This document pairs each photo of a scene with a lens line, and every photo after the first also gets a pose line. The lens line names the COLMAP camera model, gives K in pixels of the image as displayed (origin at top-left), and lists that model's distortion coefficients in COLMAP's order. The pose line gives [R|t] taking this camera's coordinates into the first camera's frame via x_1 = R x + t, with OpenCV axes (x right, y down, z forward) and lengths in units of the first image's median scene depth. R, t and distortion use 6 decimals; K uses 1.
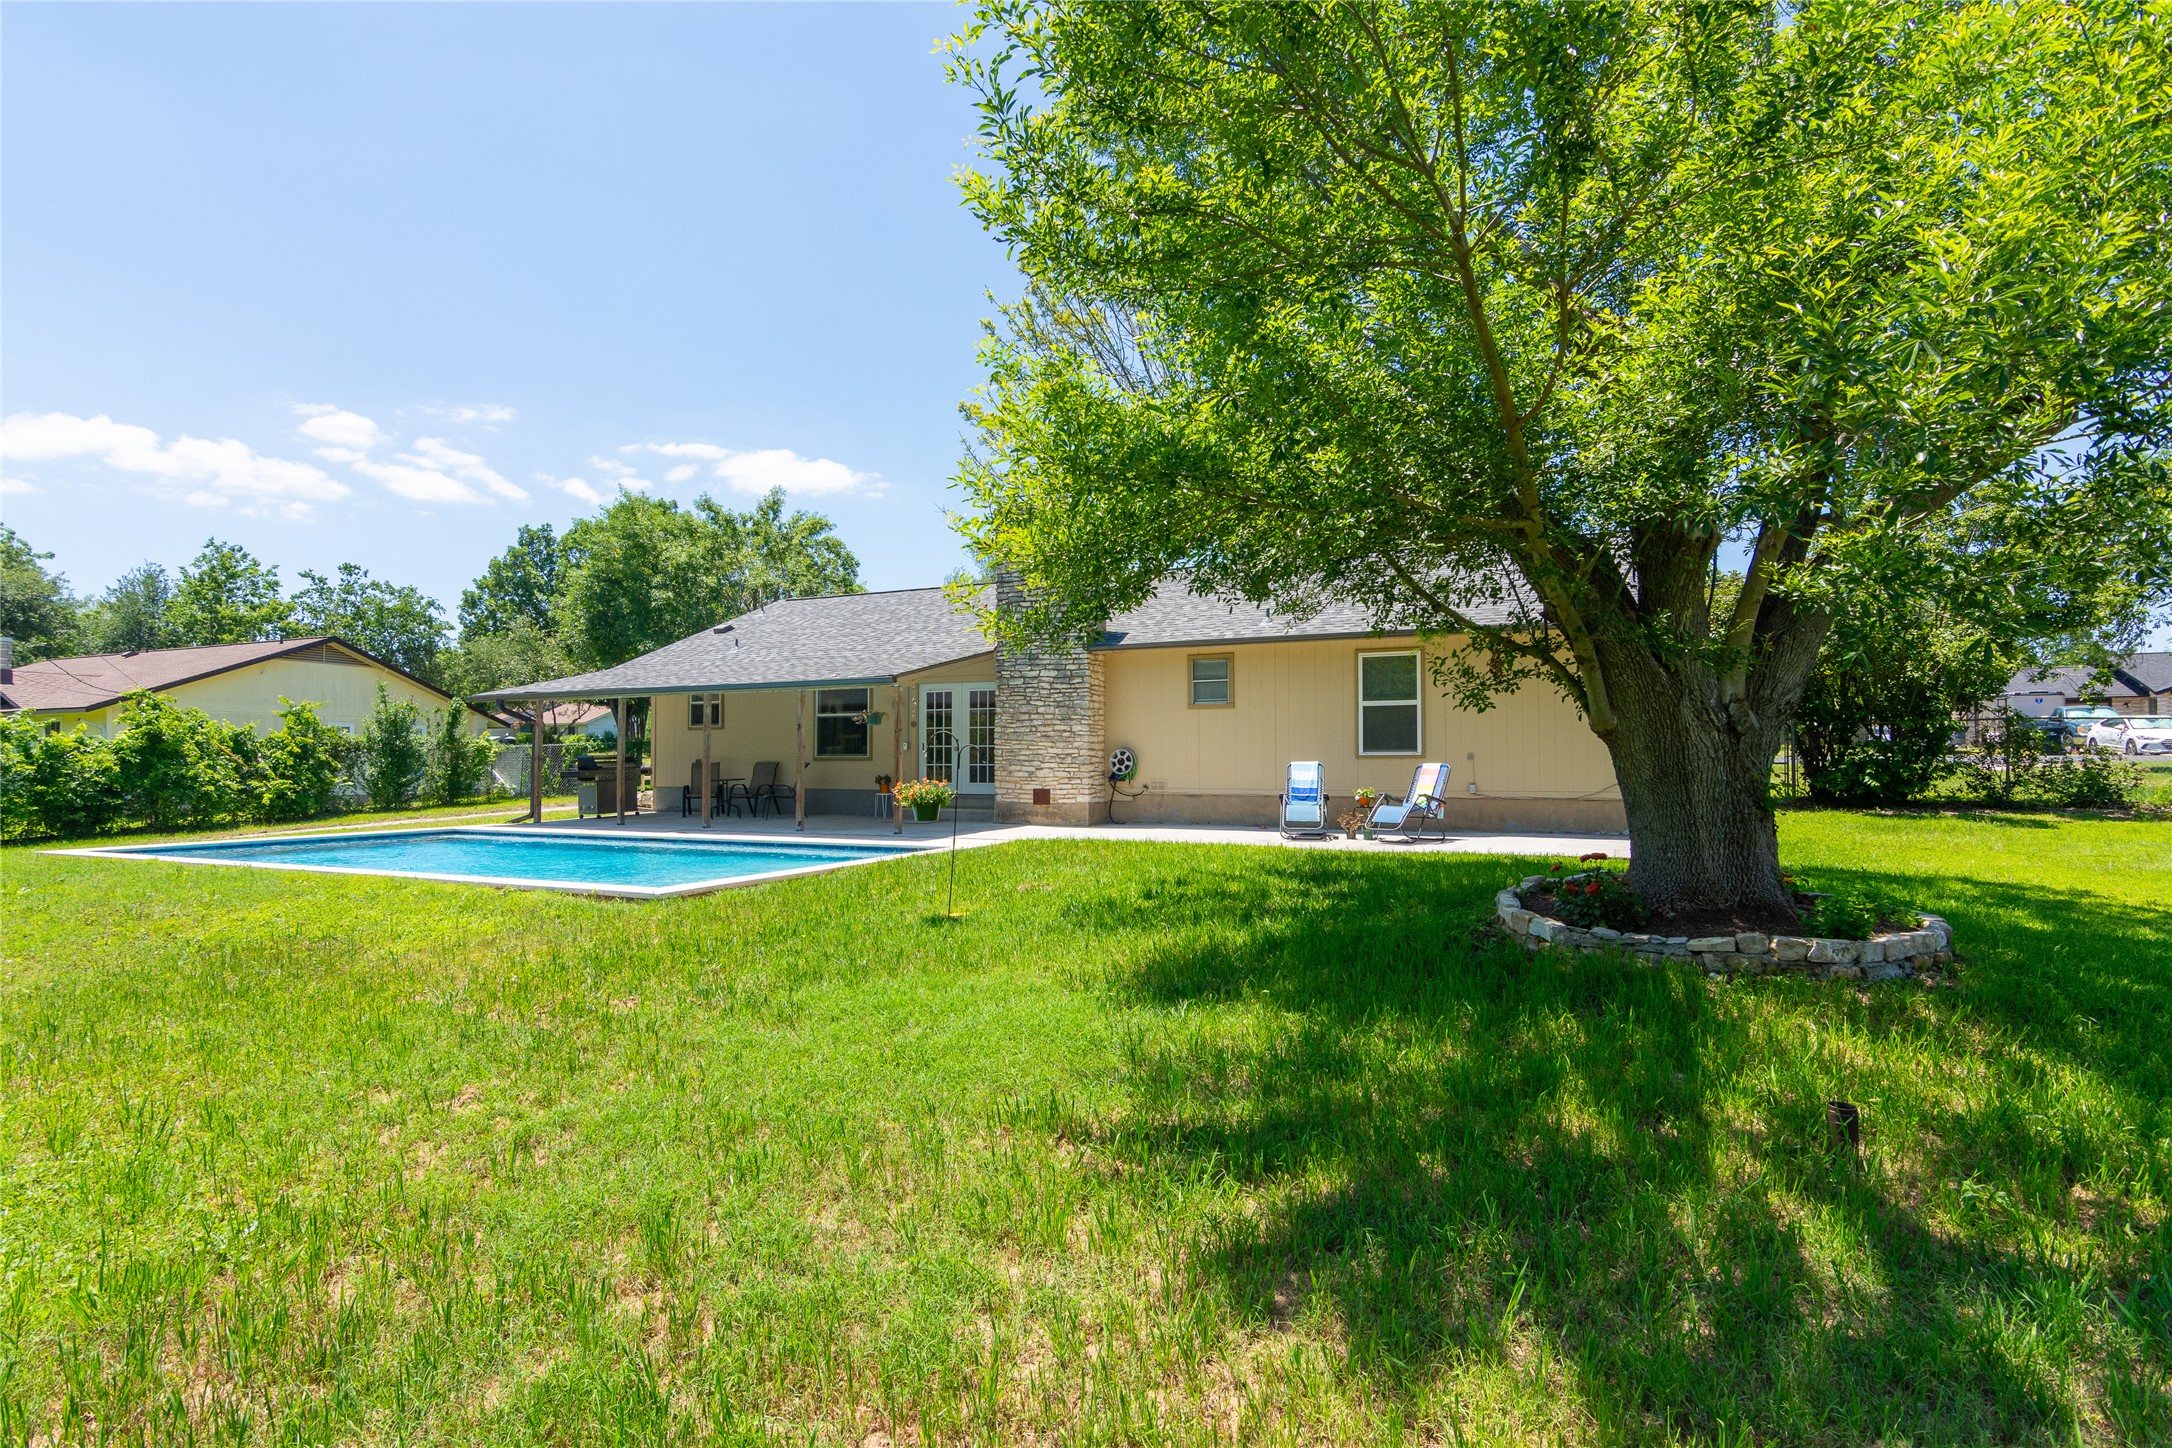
lens RADIAL K [[1073.3, 0, 1080.0], [0, 1073.3, 747.8], [0, 0, 1]] dist [0.000717, 0.000304]
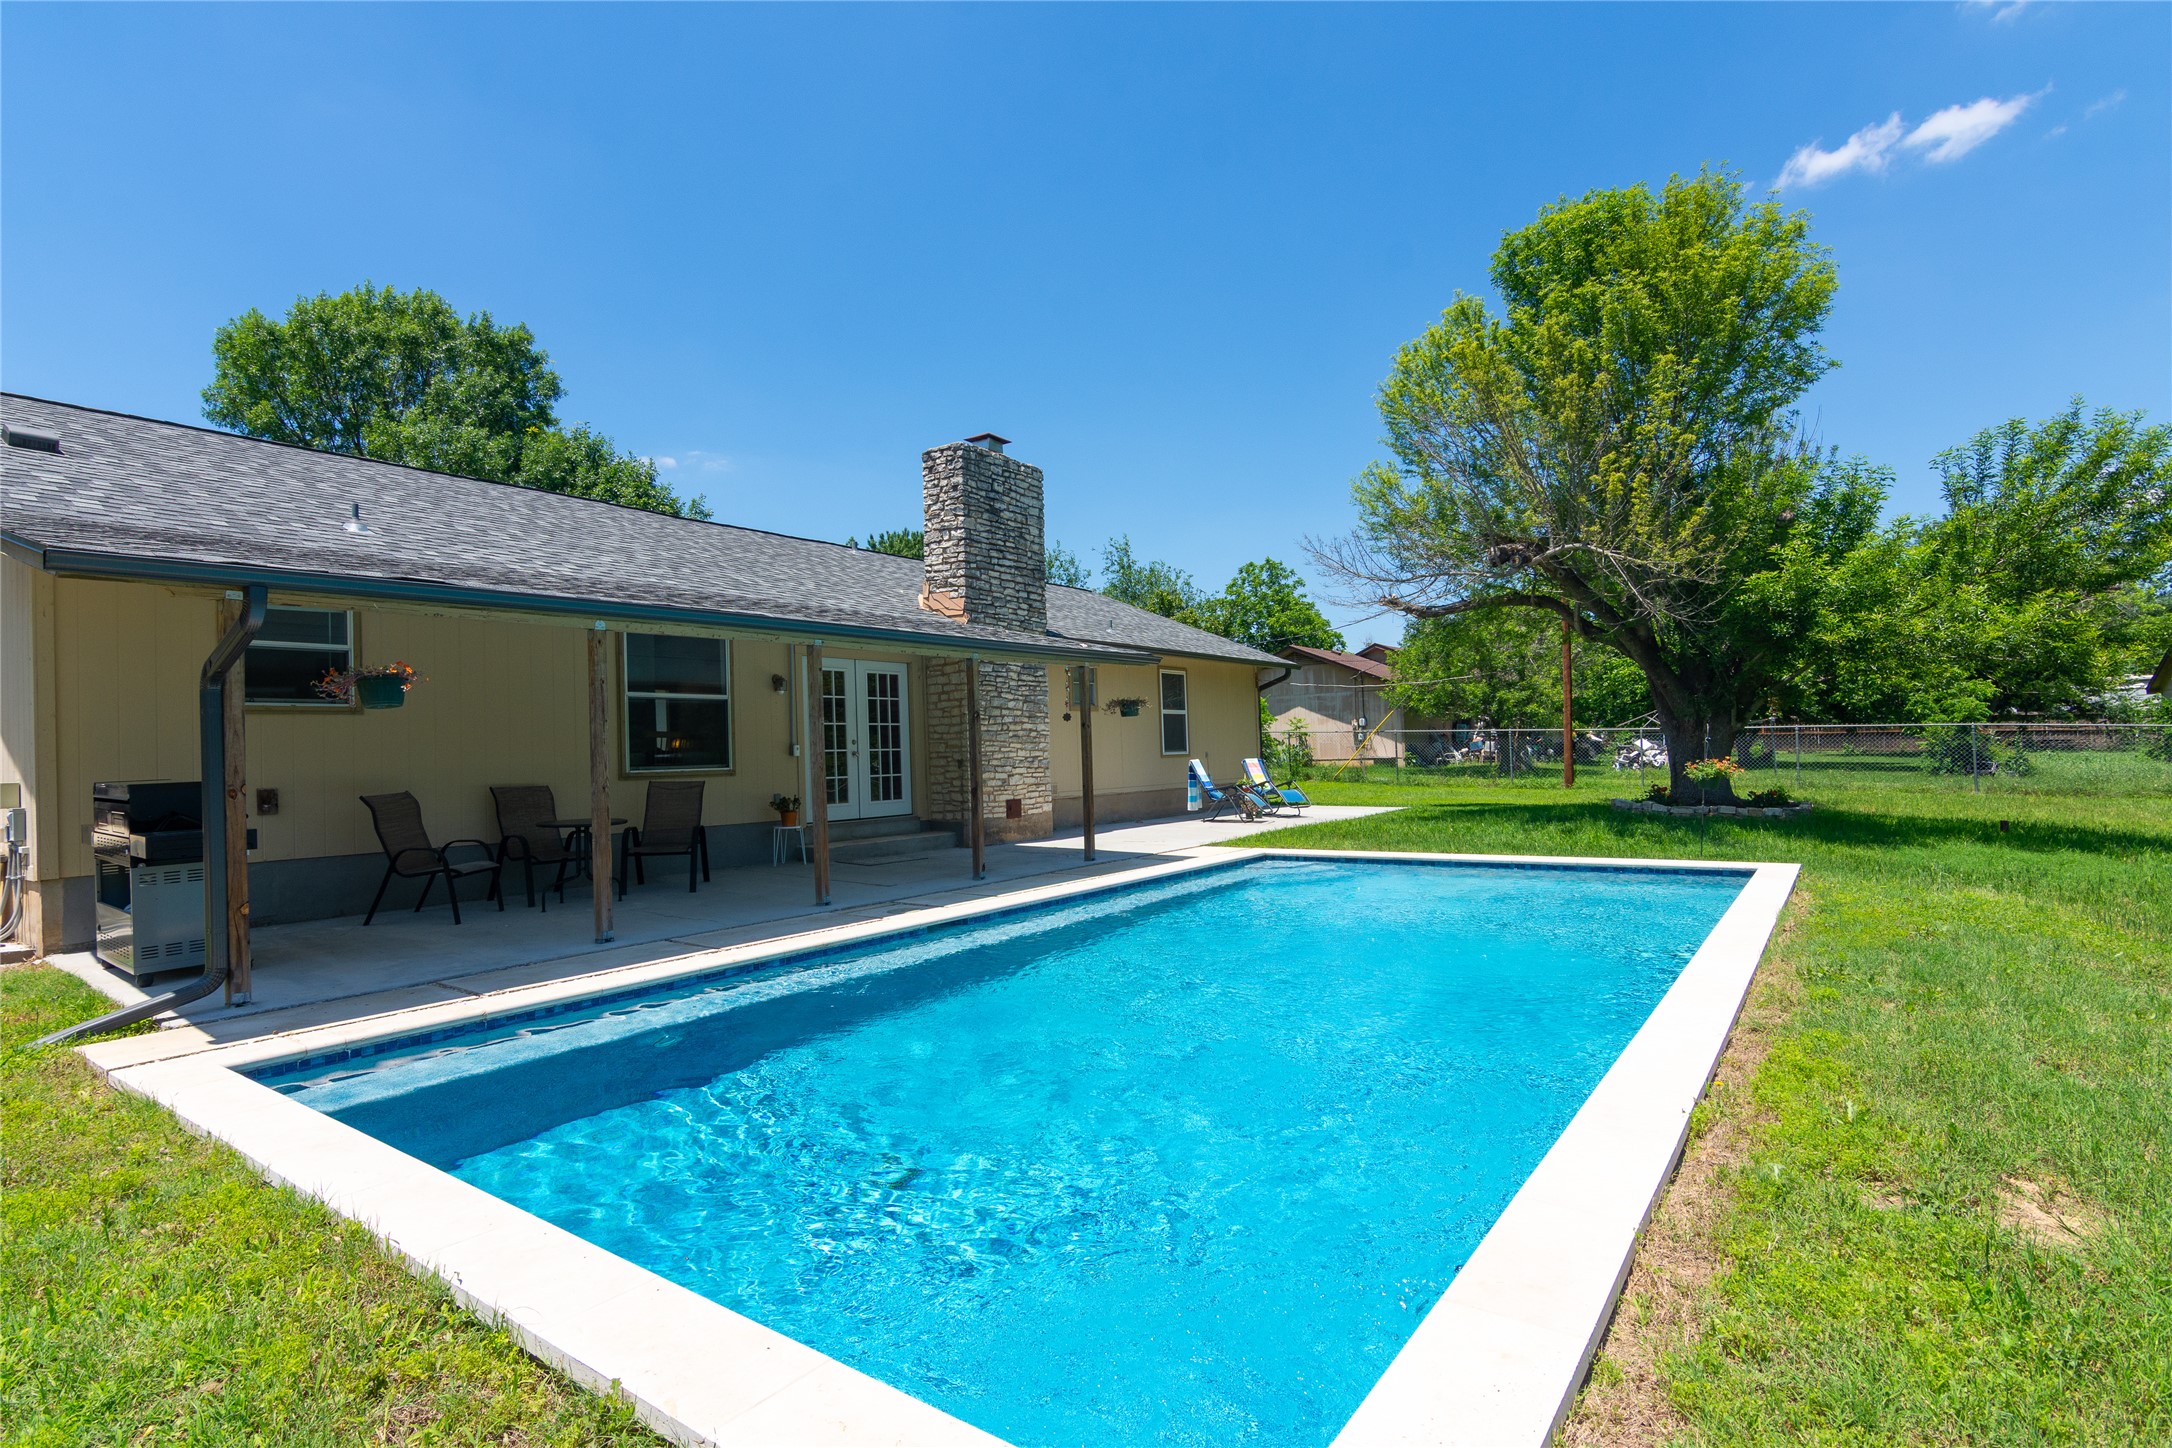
lens RADIAL K [[1073.3, 0, 1080.0], [0, 1073.3, 747.8], [0, 0, 1]] dist [0.000717, 0.000304]
pose [[0.171282, -0.000200, 0.985222, -0.781491], [0.013179, 0.999911, -0.002088, 0.000645], [-0.985134, 0.013341, 0.171269, 0.742100]]
